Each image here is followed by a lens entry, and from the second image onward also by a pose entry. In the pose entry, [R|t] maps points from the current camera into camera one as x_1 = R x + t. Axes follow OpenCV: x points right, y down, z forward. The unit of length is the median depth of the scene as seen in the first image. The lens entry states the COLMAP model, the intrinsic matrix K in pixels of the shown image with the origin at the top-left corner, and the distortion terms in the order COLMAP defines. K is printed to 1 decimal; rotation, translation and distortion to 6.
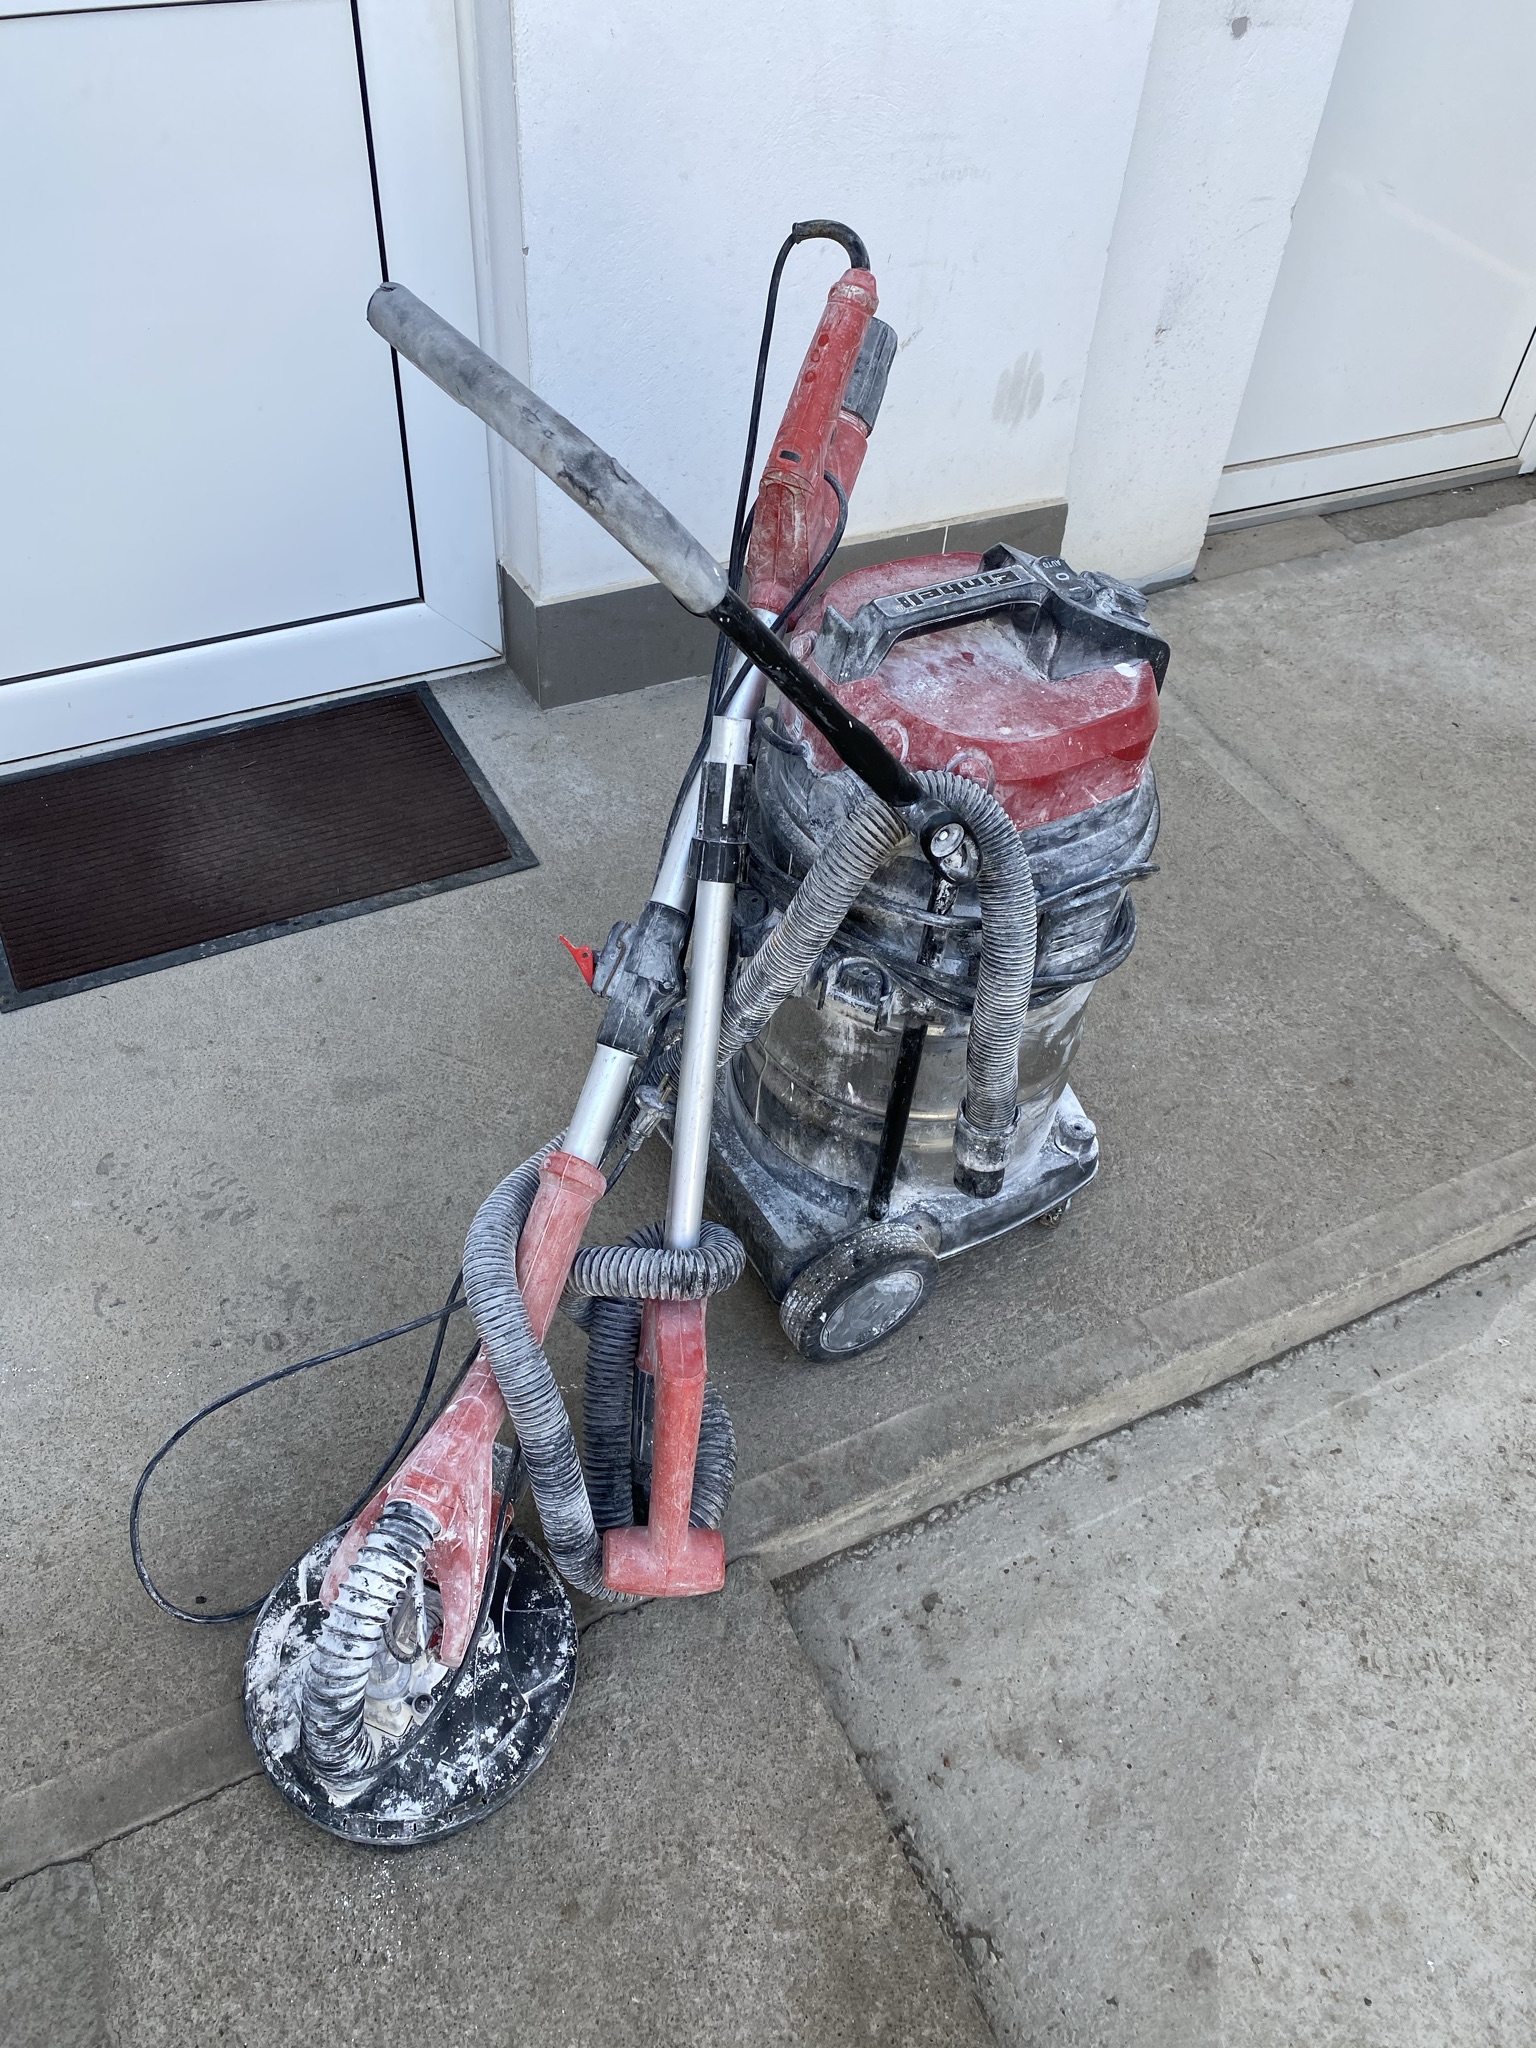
lens RADIAL K [[1598.0, 0, 743.3], [0, 1598.0, 1016.9], [0, 0, 1]] dist [0.009670, 0.000923]
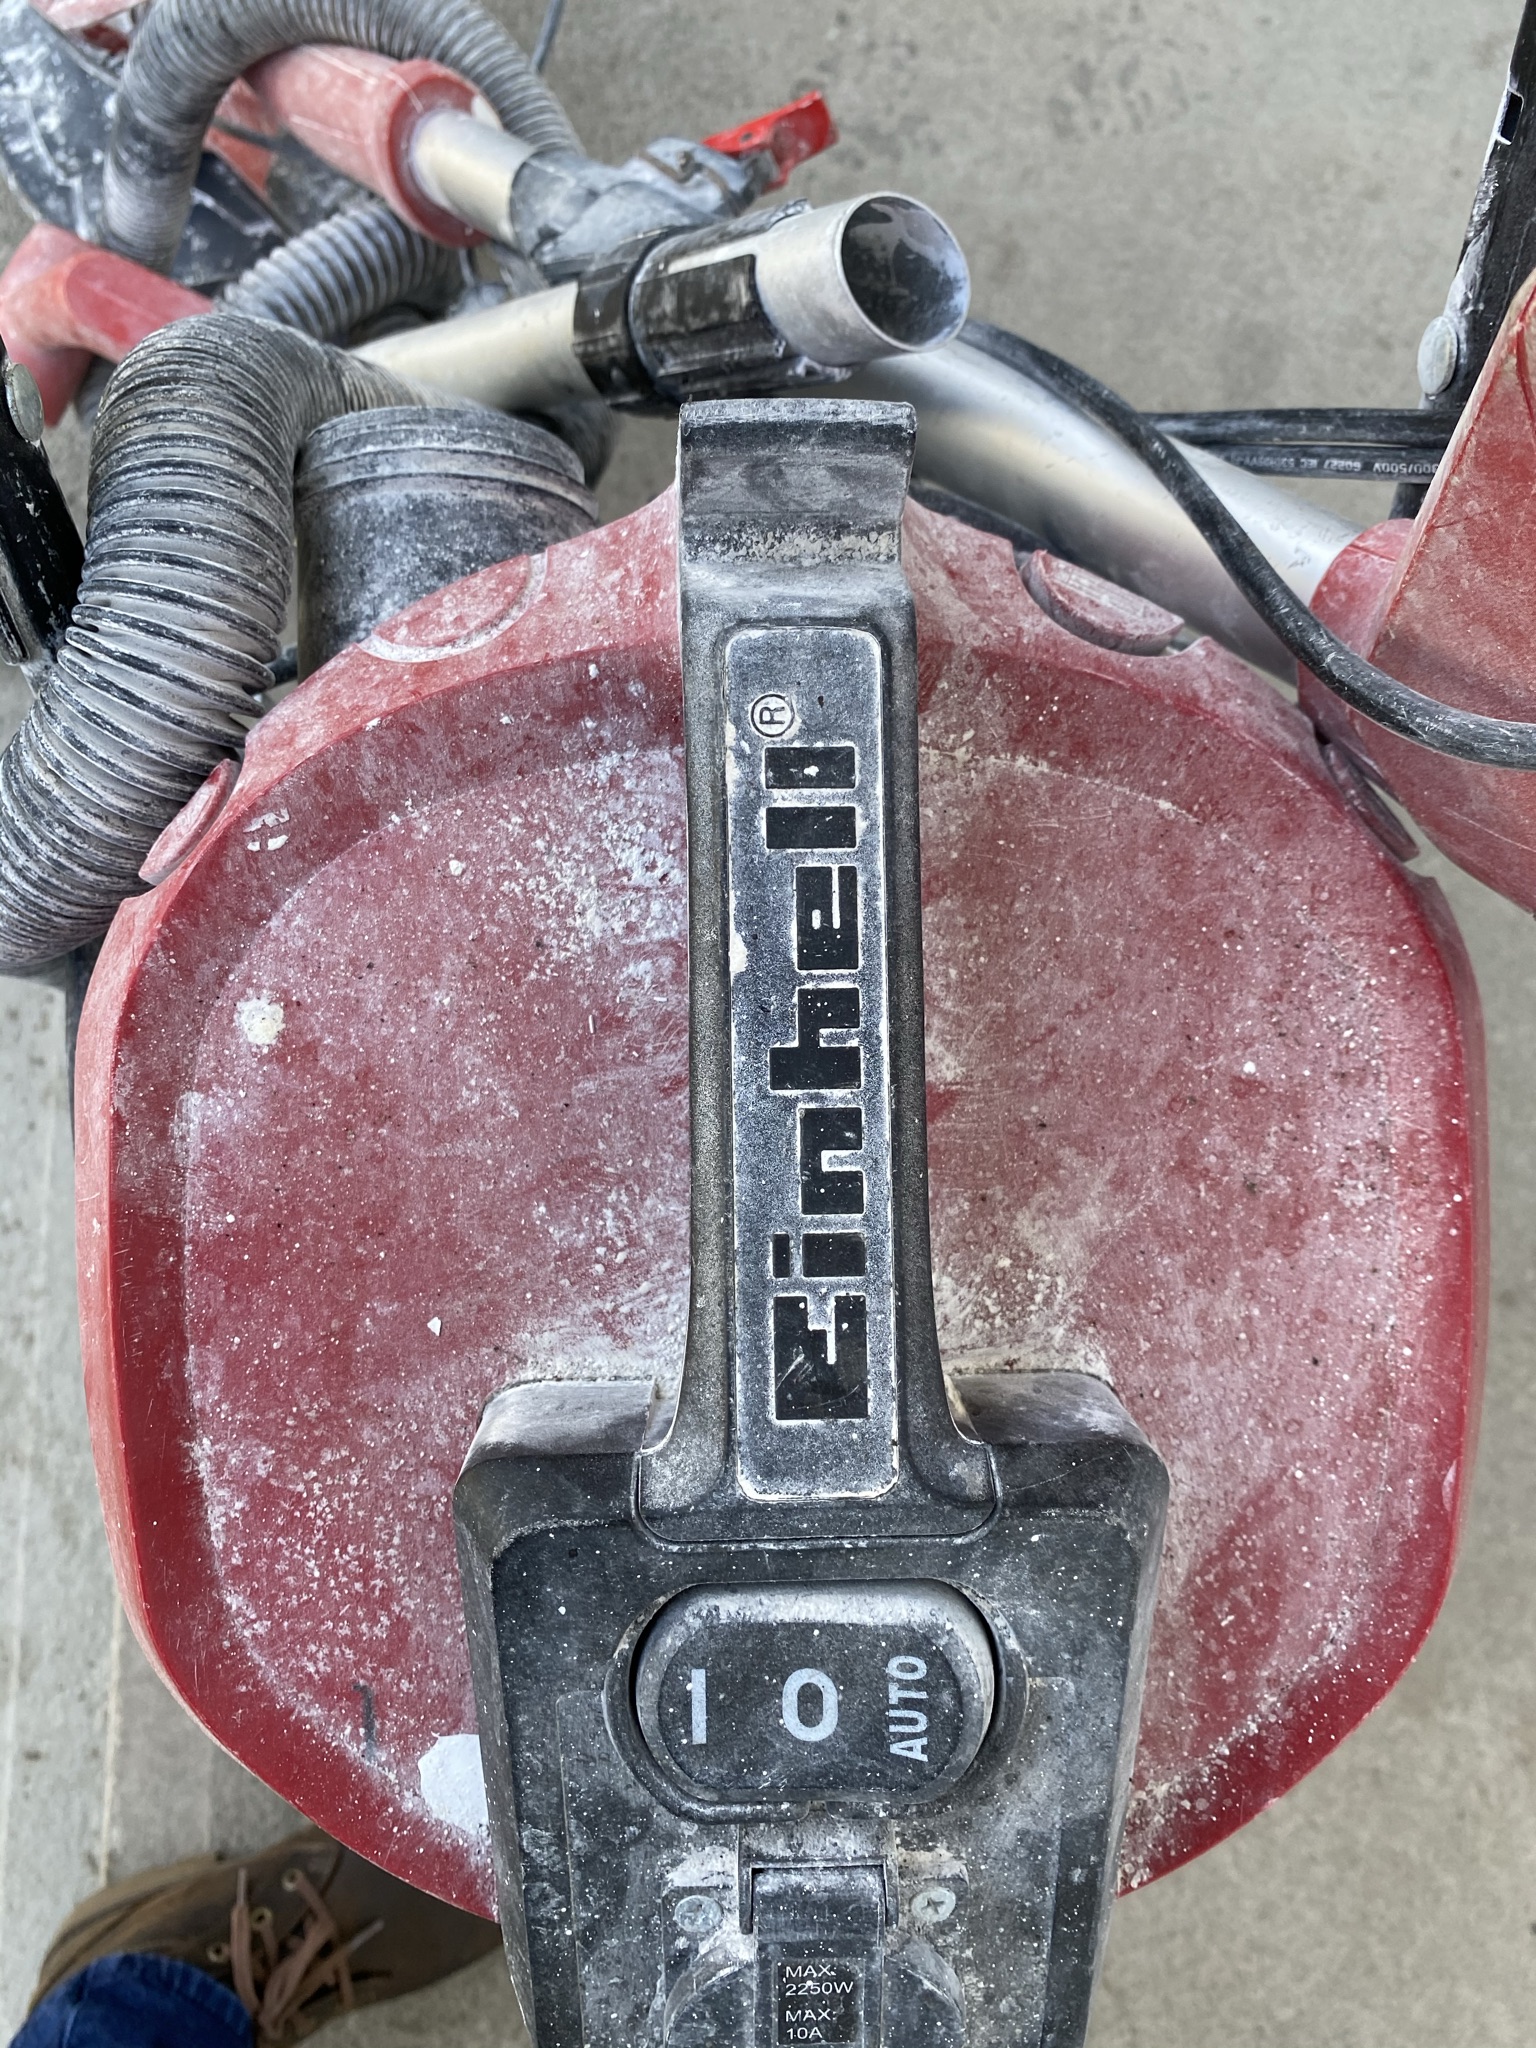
lens RADIAL K [[1613.3, 0, 768.0], [0, 1613.3, 1024.0], [0, 0, 1]] dist [0.008836, 0.003720]
pose [[-0.453943, 0.881467, -0.130197, 0.146952], [-0.682079, -0.249742, 0.687311, -0.371873], [0.573326, 0.400805, 0.714599, 0.789442]]
